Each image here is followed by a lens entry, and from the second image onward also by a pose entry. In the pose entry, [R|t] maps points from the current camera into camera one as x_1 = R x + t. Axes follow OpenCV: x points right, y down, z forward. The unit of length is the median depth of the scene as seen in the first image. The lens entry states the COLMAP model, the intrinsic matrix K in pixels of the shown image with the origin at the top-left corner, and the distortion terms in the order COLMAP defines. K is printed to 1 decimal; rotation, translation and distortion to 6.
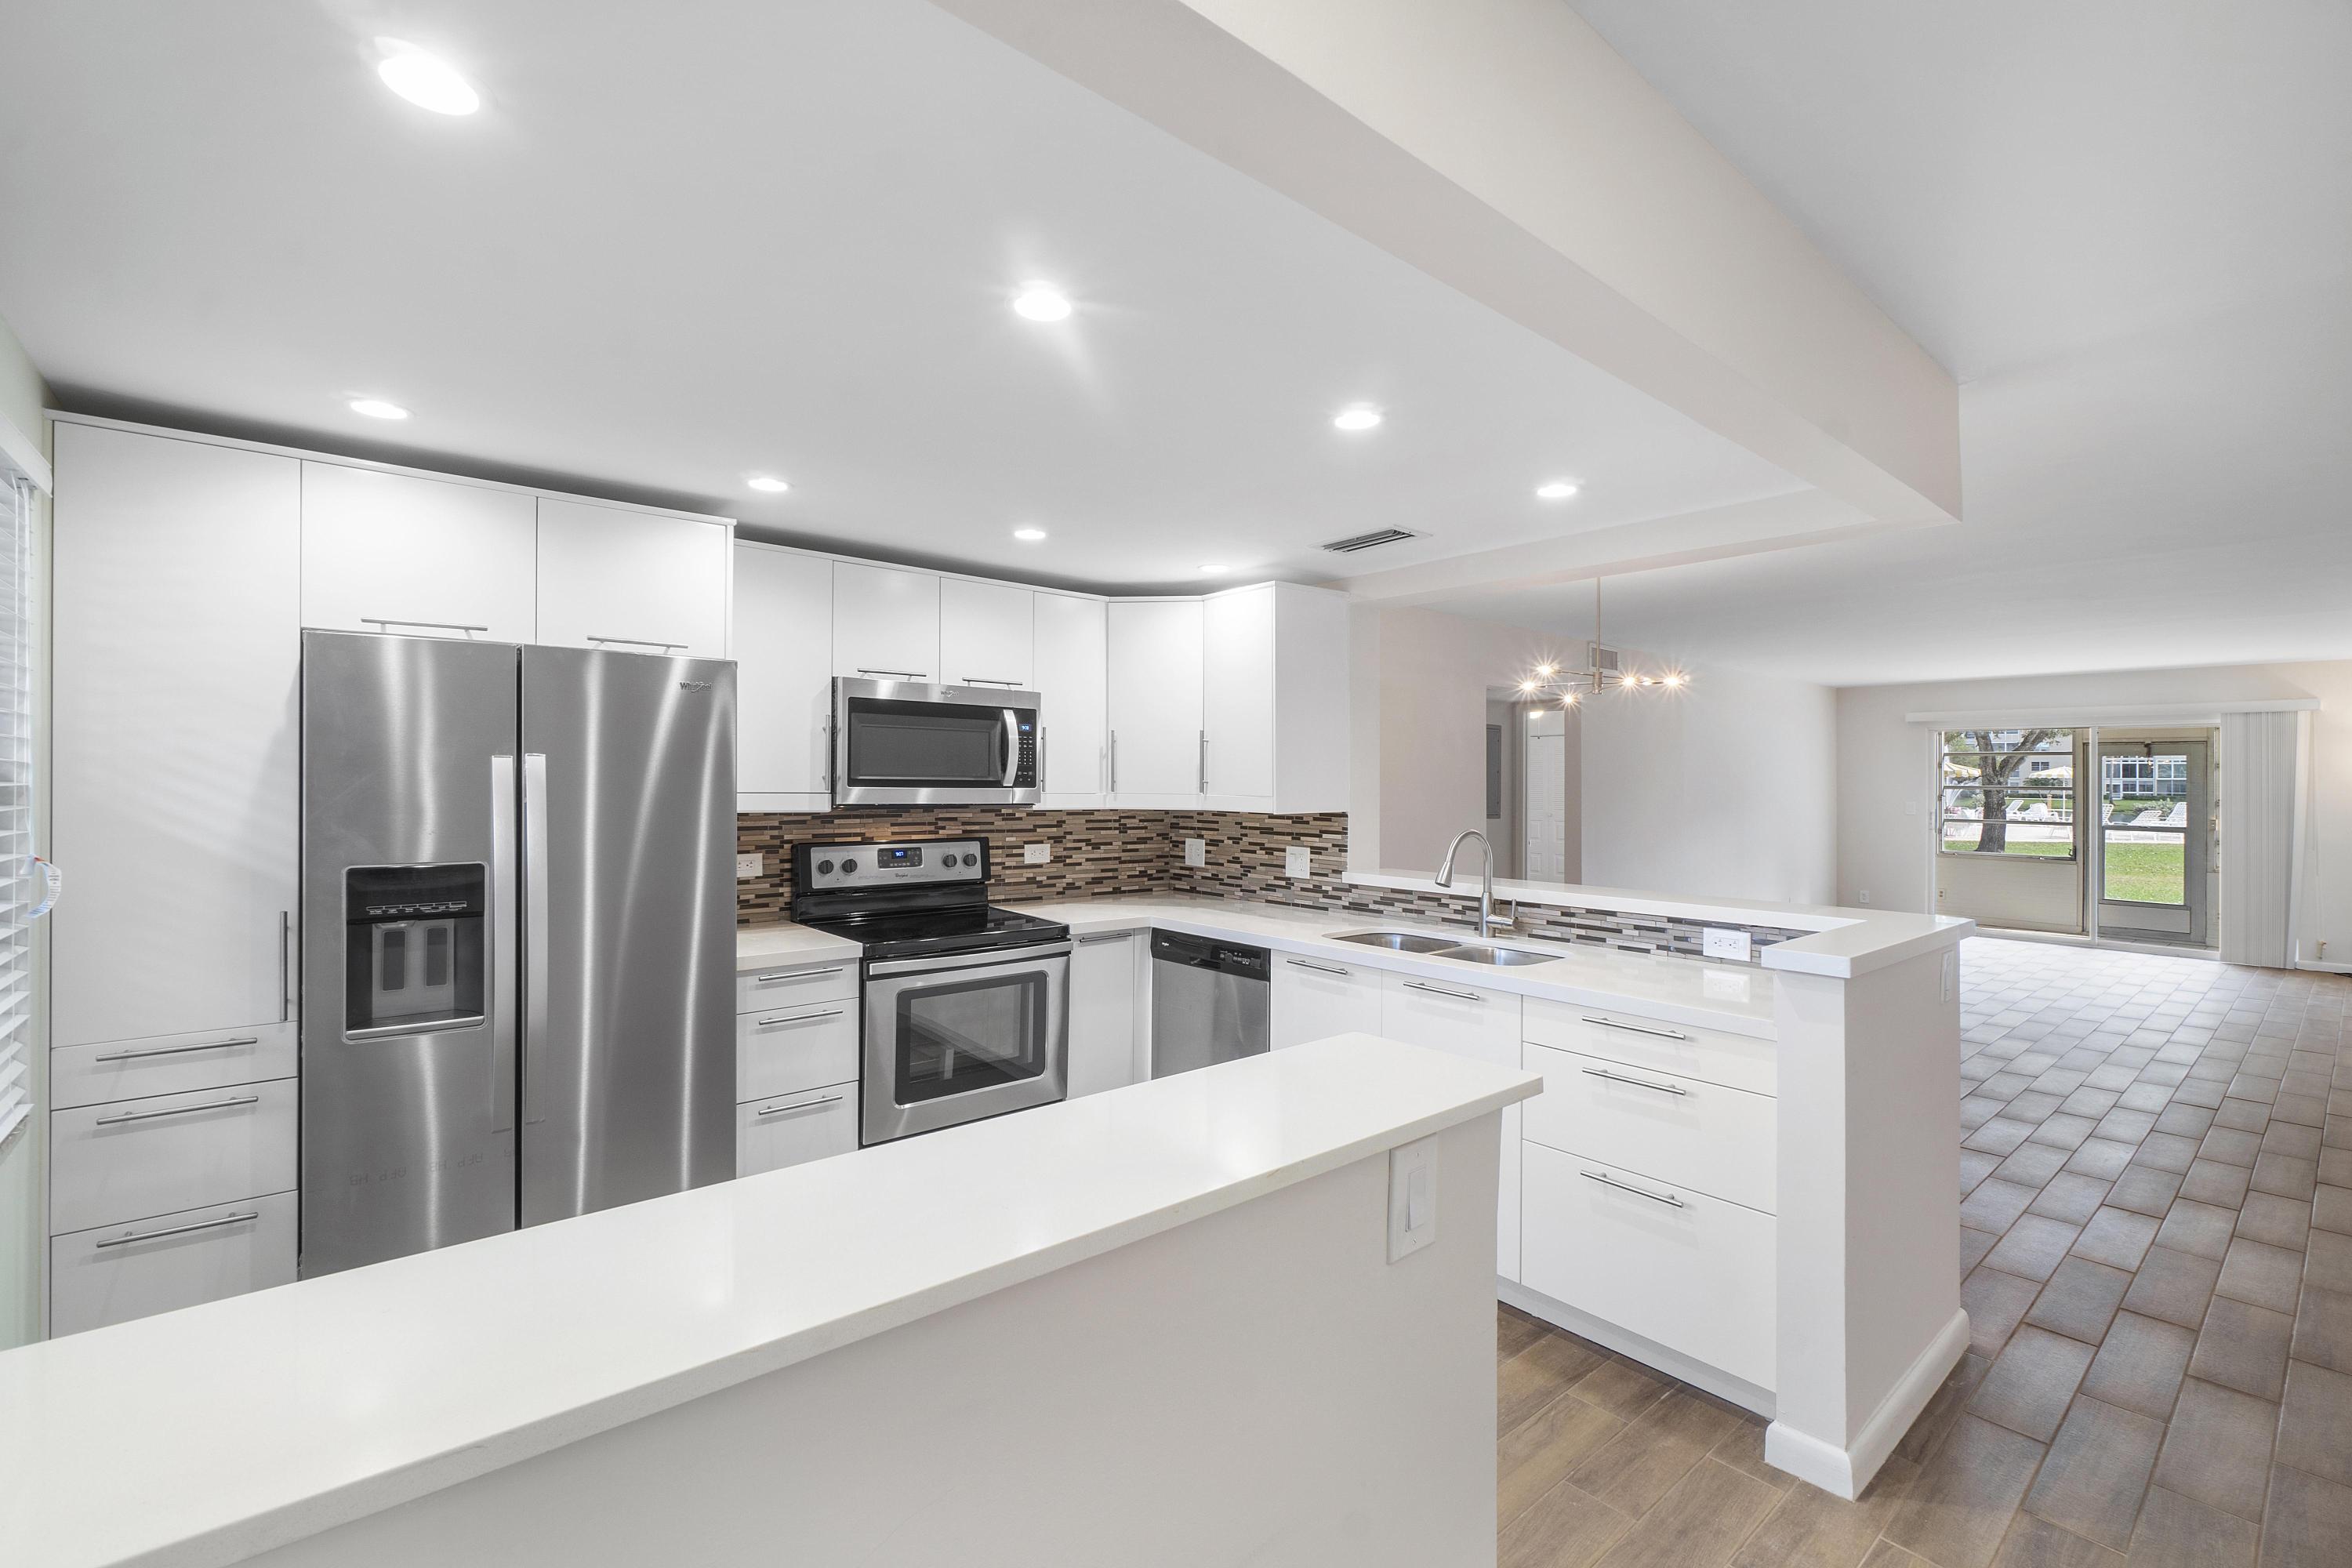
lens RADIAL K [[979.1, 0, 1153.7], [0, 979.1, 779.8], [0, 0, 1]] dist [0.000727, -0.000313]
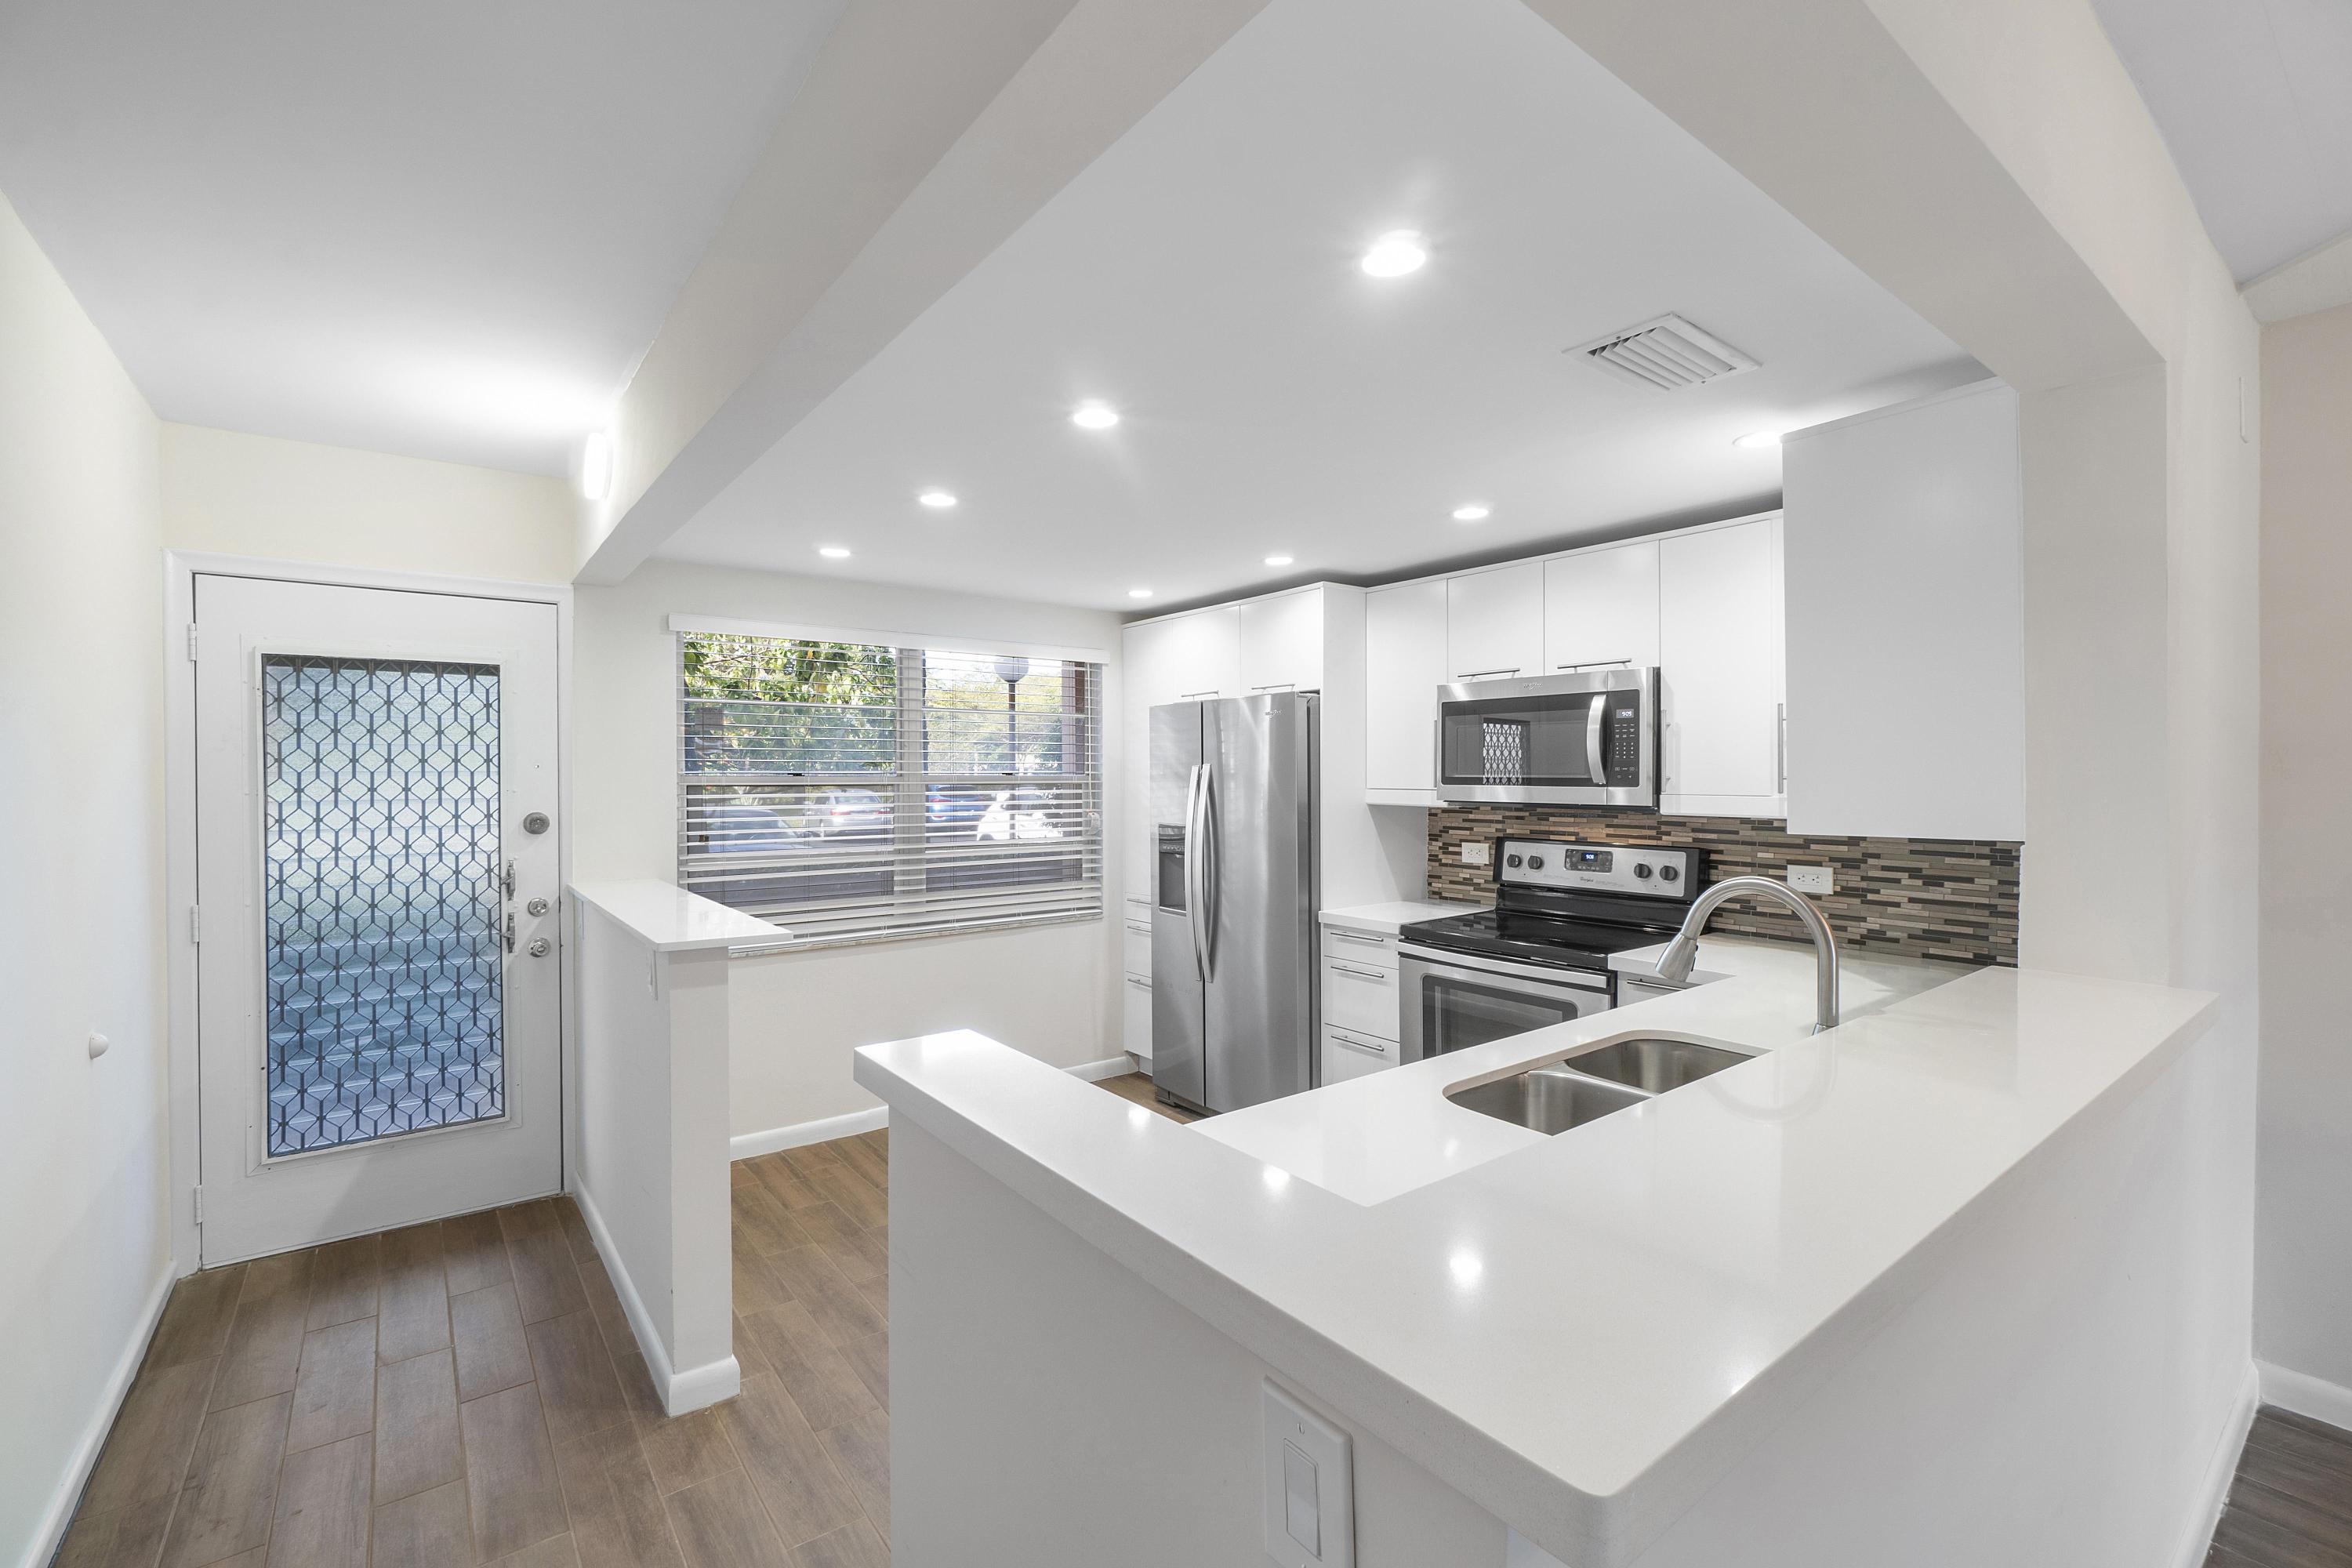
lens RADIAL K [[1011.2, 0, 1176.0], [0, 1011.2, 784.0], [0, 0, 1]] dist [-0.001058, -0.000306]
pose [[-0.020057, 0.001635, -0.999798, 0.716828], [0.002508, 0.999996, 0.001585, 0.003830], [0.999796, -0.002476, -0.020061, 0.628412]]
